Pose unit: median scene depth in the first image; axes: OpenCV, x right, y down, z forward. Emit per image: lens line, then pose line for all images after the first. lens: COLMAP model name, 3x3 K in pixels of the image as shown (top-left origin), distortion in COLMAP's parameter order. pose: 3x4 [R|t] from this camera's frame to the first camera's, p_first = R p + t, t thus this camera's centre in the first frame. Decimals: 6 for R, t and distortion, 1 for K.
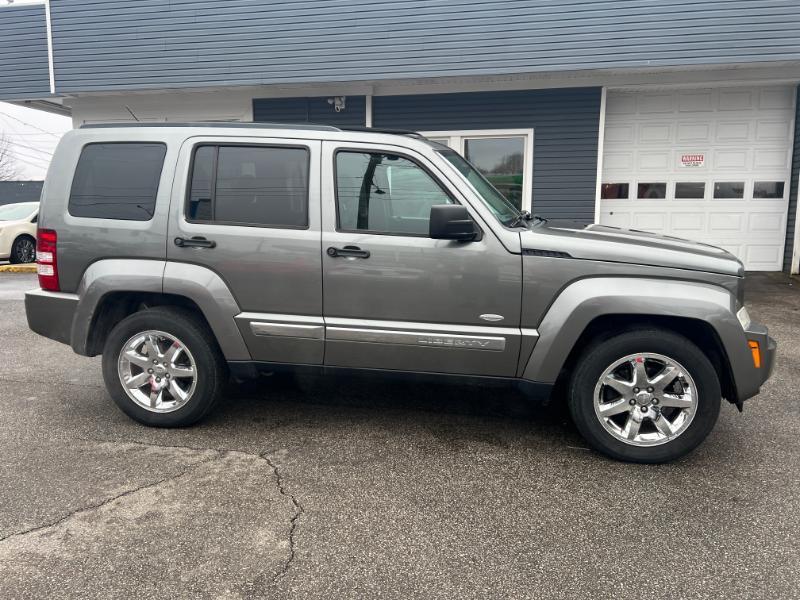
lens RADIAL K [[603.0, 0, 395.6], [0, 603.0, 296.9], [0, 0, 1]] dist [0.051660, -0.057918]
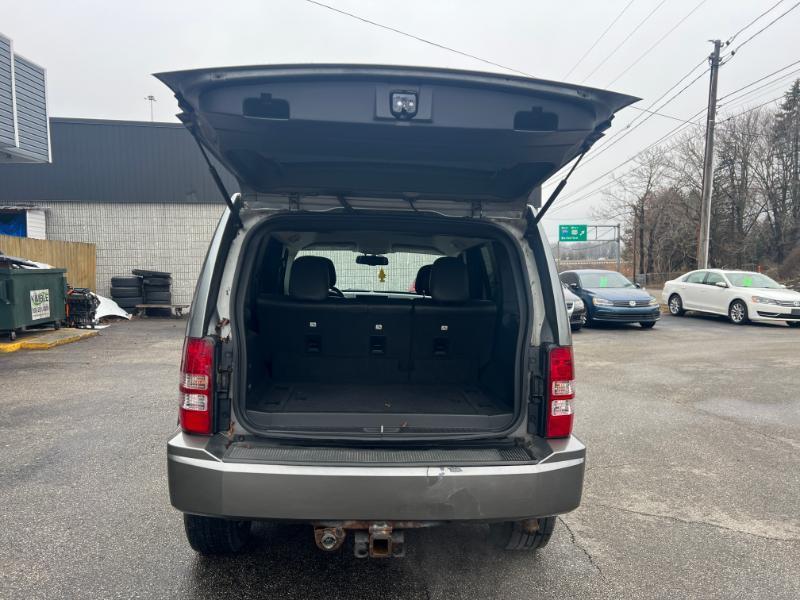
lens RADIAL K [[603.0, 0, 403.0], [0, 603.0, 299.5], [0, 0, 1]] dist [0.051660, -0.057918]
pose [[-0.244645, -0.062077, 0.967623, -1.316272], [0.139344, 0.985338, 0.098444, -0.283543], [-0.959548, 0.158917, -0.232408, 1.468558]]
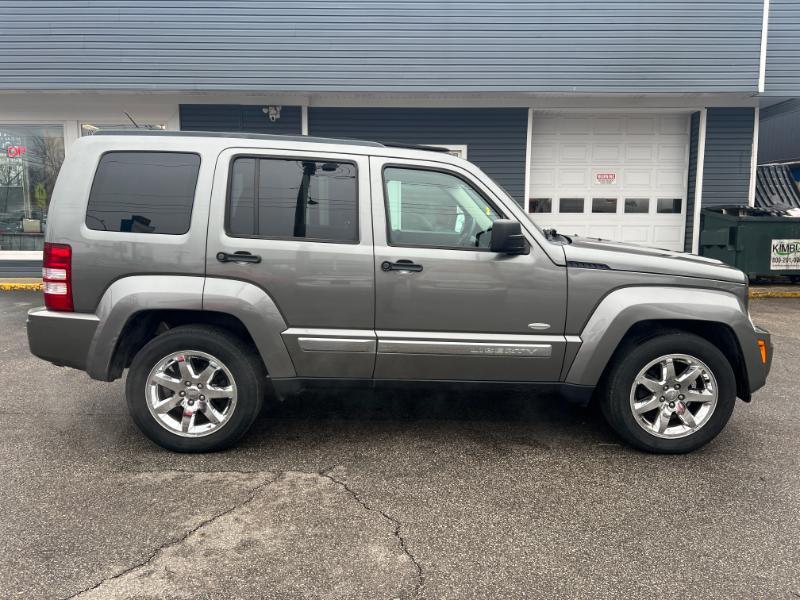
lens RADIAL K [[603.0, 0, 406.5], [0, 603.0, 295.5], [0, 0, 1]] dist [0.051660, -0.057918]
pose [[0.979827, -0.019328, 0.198909, -0.267620], [0.023128, 0.999591, -0.016802, -0.006926], [-0.198502, 0.021063, 0.979874, 0.004272]]
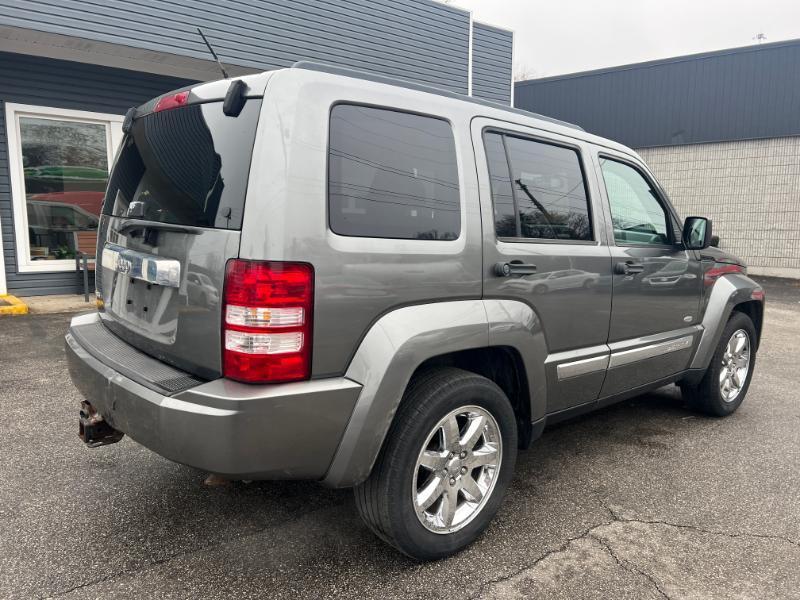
lens RADIAL K [[603.0, 0, 403.7], [0, 603.0, 302.5], [0, 0, 1]] dist [0.051660, -0.057918]
pose [[0.621812, -0.104908, 0.776108, -0.987046], [0.102224, 0.993382, 0.052376, -0.103140], [-0.776466, 0.046769, 0.628421, 0.673416]]
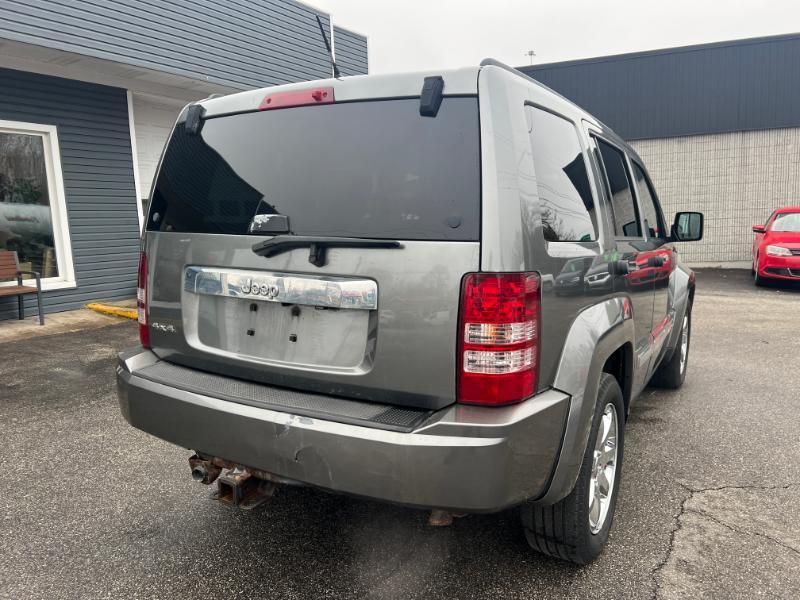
lens RADIAL K [[603.0, 0, 405.9], [0, 603.0, 302.3], [0, 0, 1]] dist [0.051660, -0.057918]
pose [[0.347754, -0.138440, 0.927309, -1.136201], [0.160967, 0.983169, 0.086415, -0.156511], [-0.923665, 0.119215, 0.364185, 1.004542]]
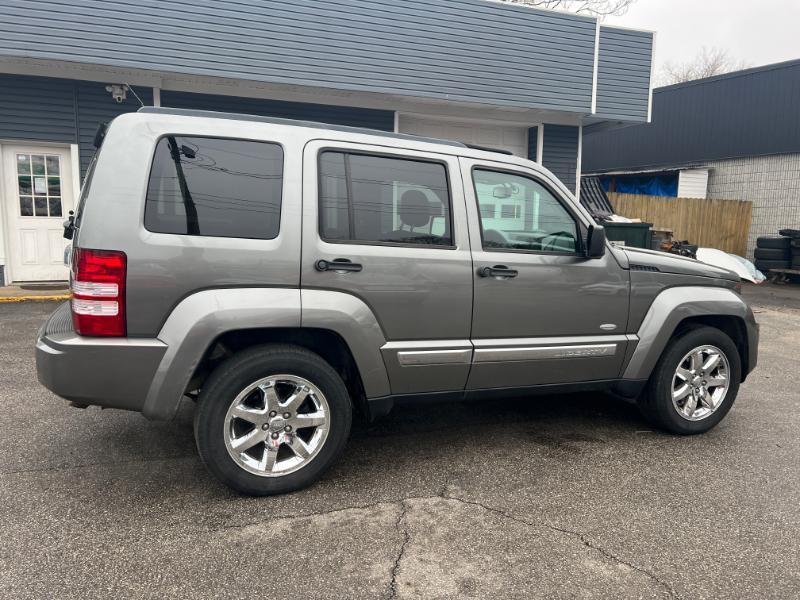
lens RADIAL K [[603.0, 0, 403.6], [0, 603.0, 300.3], [0, 0, 1]] dist [0.051660, -0.057918]
pose [[0.844156, -0.052624, 0.533509, -0.722589], [0.057414, 0.998321, 0.007627, -0.042922], [-0.533015, 0.024193, 0.845760, 0.243044]]
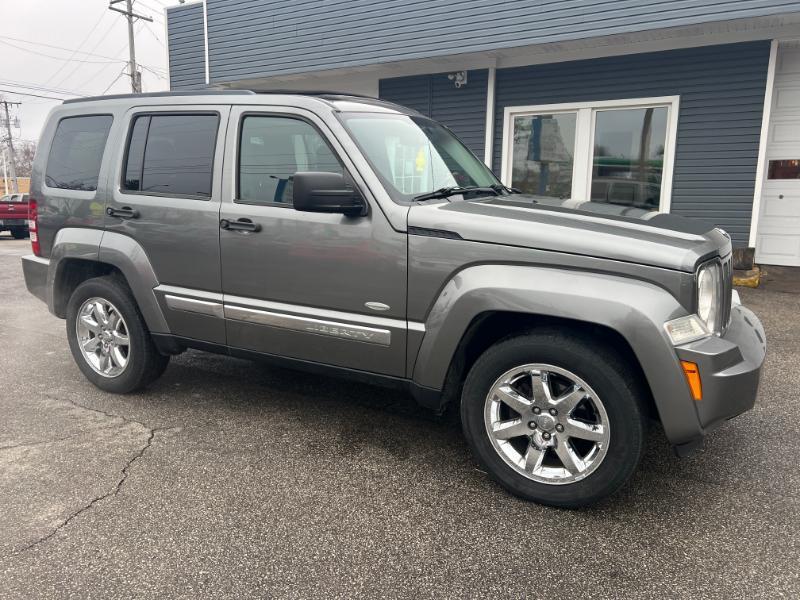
lens RADIAL K [[603.0, 0, 394.8], [0, 603.0, 299.2], [0, 0, 1]] dist [0.051660, -0.057918]
pose [[0.944648, 0.063601, -0.321863, 0.439251], [-0.055103, 0.997851, 0.035453, -0.007043], [0.323426, -0.015755, 0.946122, 0.192300]]
